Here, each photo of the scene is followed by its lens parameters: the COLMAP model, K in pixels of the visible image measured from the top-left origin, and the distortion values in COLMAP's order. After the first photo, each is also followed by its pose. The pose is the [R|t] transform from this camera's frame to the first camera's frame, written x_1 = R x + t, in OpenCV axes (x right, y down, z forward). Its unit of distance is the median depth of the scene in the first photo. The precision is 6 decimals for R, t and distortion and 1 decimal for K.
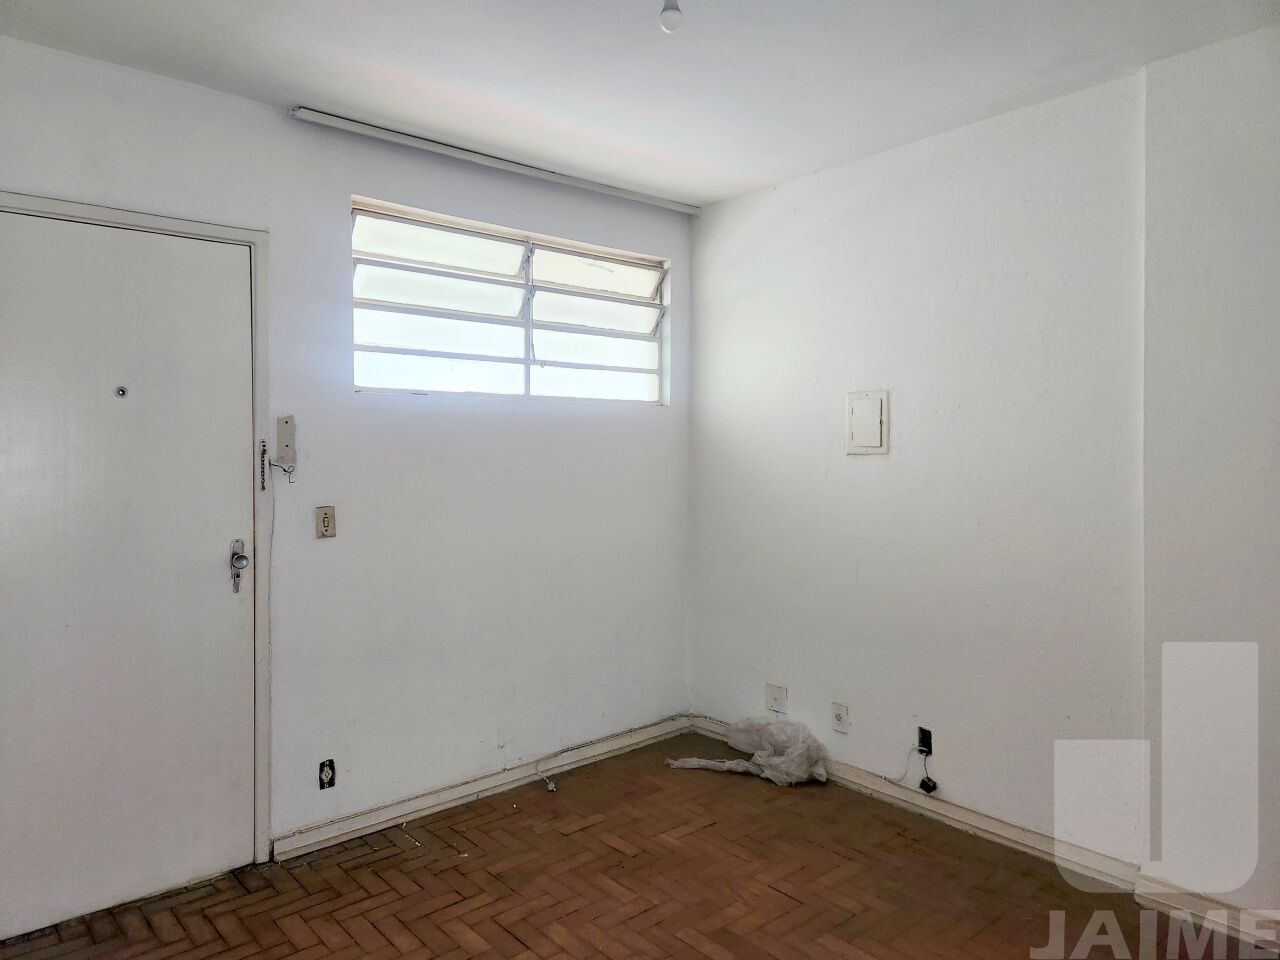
lens RADIAL K [[847.3, 0, 622.4], [0, 847.3, 464.5], [0, 0, 1]] dist [0.069305, -0.047500]
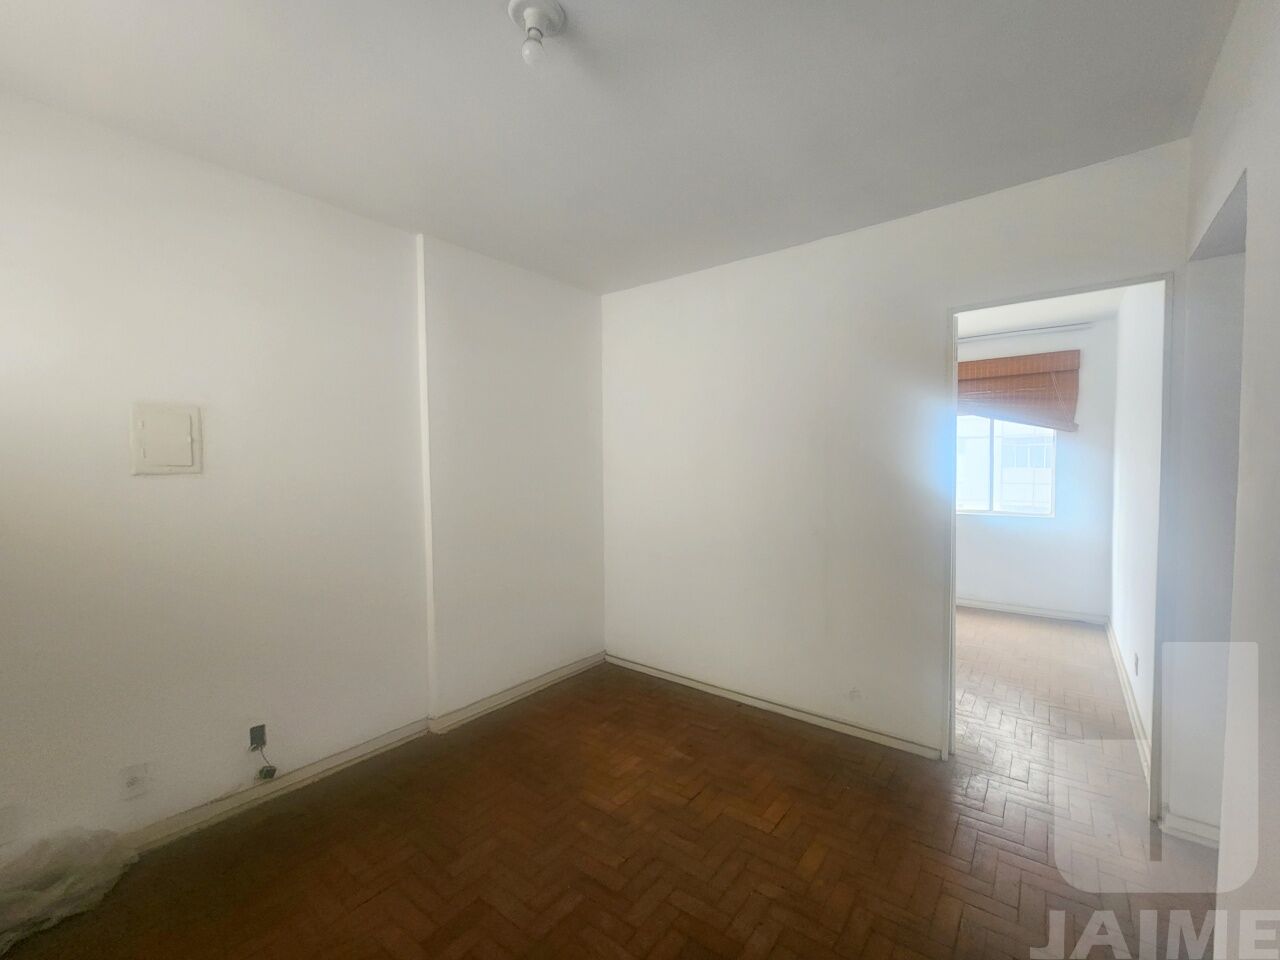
lens RADIAL K [[537.6, 0, 650.8], [0, 537.6, 484.6], [0, 0, 1]] dist [-0.000345, -0.000267]
pose [[-0.209755, -0.031605, 0.977243, -0.413872], [0.024154, 0.999005, 0.037493, -0.010418], [-0.977456, 0.031469, -0.208782, 0.659038]]
